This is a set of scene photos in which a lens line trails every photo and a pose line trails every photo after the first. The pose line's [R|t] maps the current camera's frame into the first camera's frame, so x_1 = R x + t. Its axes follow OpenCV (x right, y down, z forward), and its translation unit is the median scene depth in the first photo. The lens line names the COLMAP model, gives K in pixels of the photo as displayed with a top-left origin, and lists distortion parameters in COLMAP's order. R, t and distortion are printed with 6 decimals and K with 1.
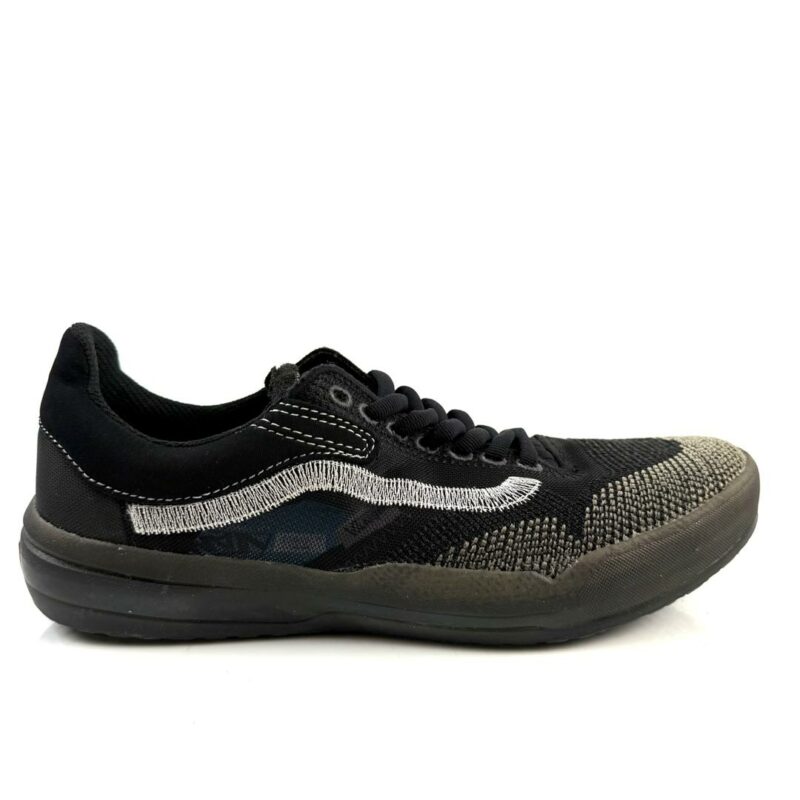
lens RADIAL K [[767.9, 0, 400.0], [0, 767.9, 400.0], [0, 0, 1]] dist [0.212830, -0.643918]
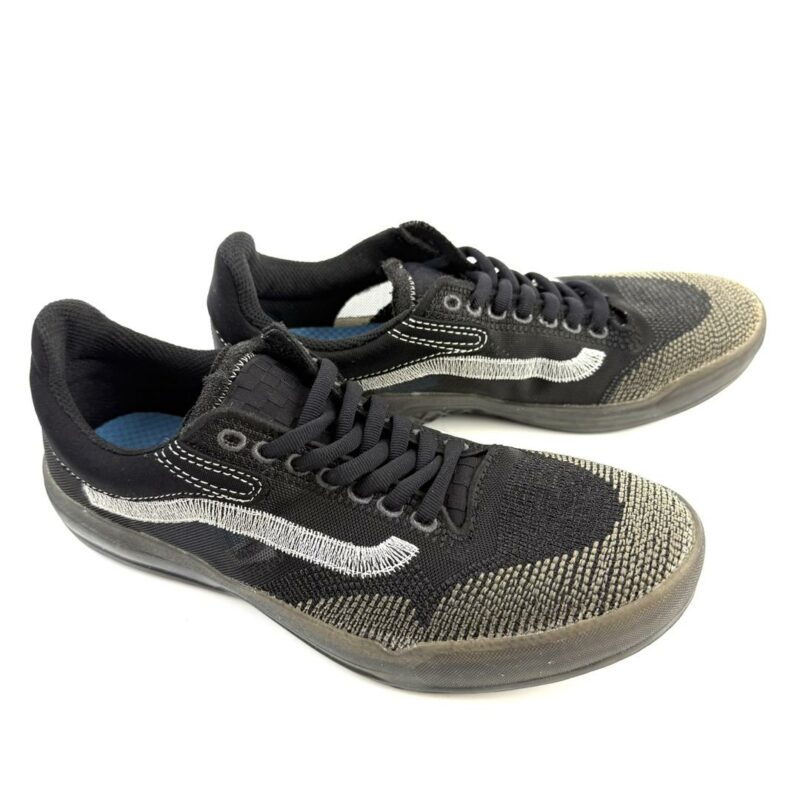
lens RADIAL K [[767.9, 0, 400.0], [0, 767.9, 400.0], [0, 0, 1]] dist [0.212830, -0.643918]
pose [[0.903824, 0.230668, -0.360408, 0.503626], [-0.010560, 0.854031, 0.520114, -0.611960], [0.427773, -0.466286, 0.774330, 0.330599]]
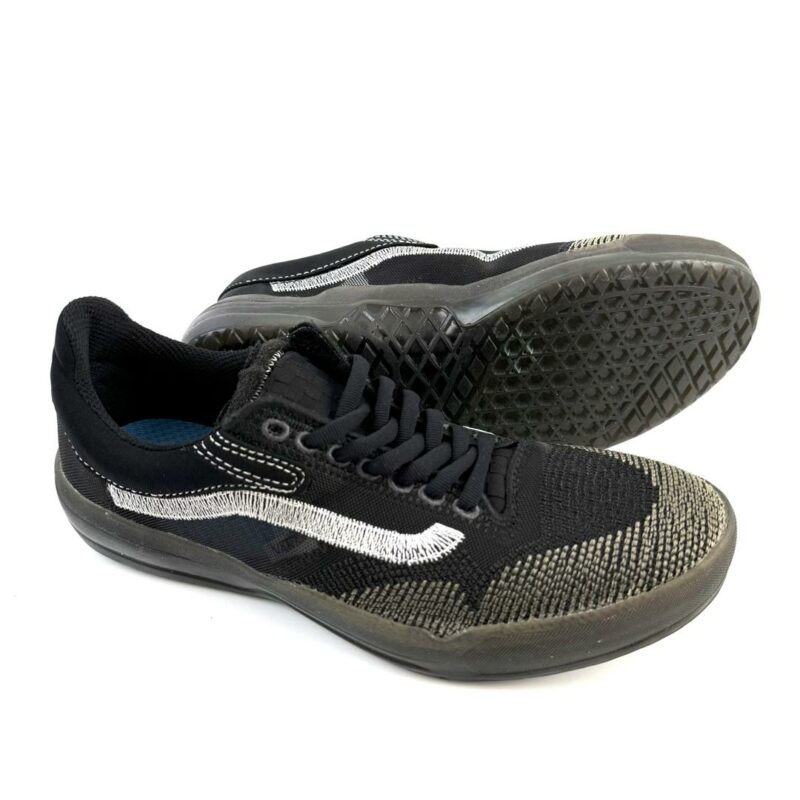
lens RADIAL K [[767.9, 0, 400.0], [0, 767.9, 400.0], [0, 0, 1]] dist [0.212830, -0.643918]
pose [[0.934826, 0.199912, -0.293488, 0.386334], [-0.044102, 0.885442, 0.462654, -0.543390], [0.352356, -0.419557, 0.836551, 0.218931]]
